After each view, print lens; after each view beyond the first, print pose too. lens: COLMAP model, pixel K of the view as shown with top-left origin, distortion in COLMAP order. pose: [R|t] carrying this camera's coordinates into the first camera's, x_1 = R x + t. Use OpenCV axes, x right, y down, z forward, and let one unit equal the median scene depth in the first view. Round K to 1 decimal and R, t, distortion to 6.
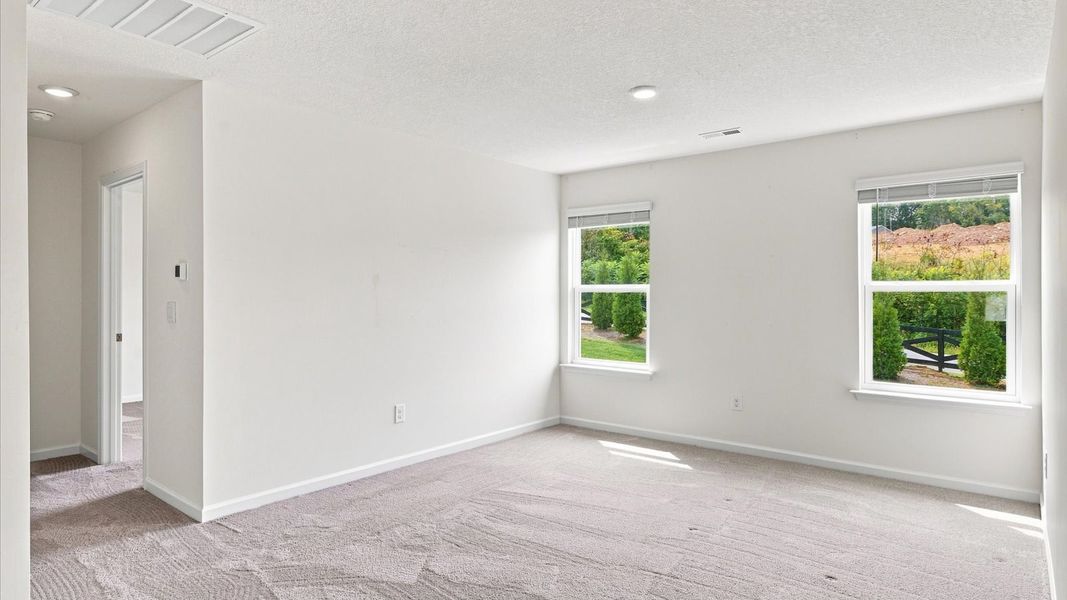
lens RADIAL K [[615.6, 0, 535.3], [0, 615.6, 297.3], [0, 0, 1]] dist [0.025687, 0.001077]
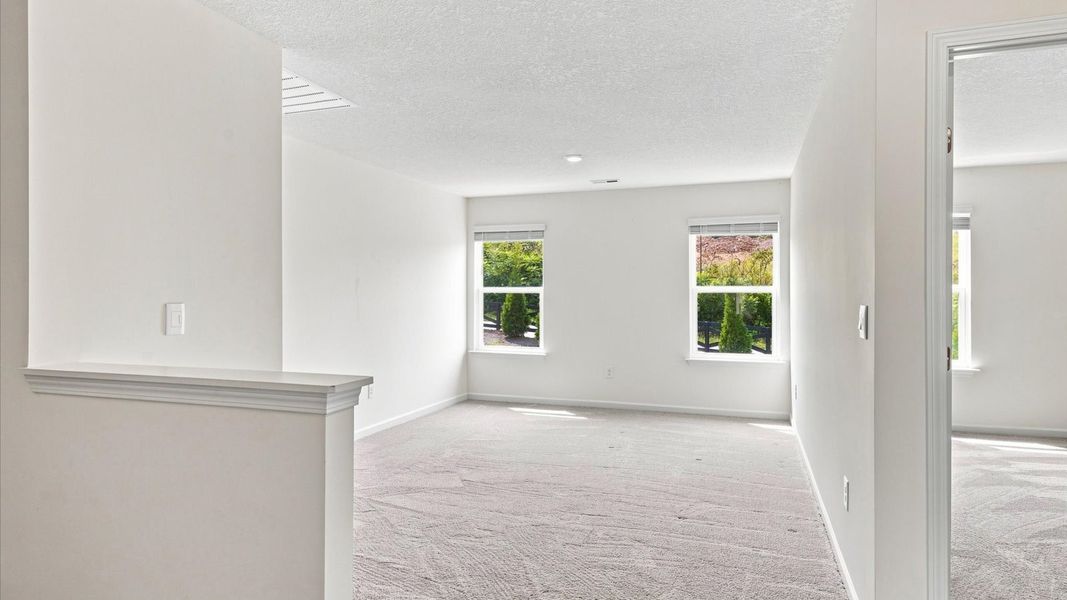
lens RADIAL K [[615.6, 0, 535.4], [0, 615.6, 296.3], [0, 0, 1]] dist [0.025687, 0.001077]
pose [[0.948250, 0.000217, 0.317523, -0.233867], [-0.000099, 1.000000, -0.000387, -0.000809], [-0.317524, 0.000336, 0.948250, -0.225675]]
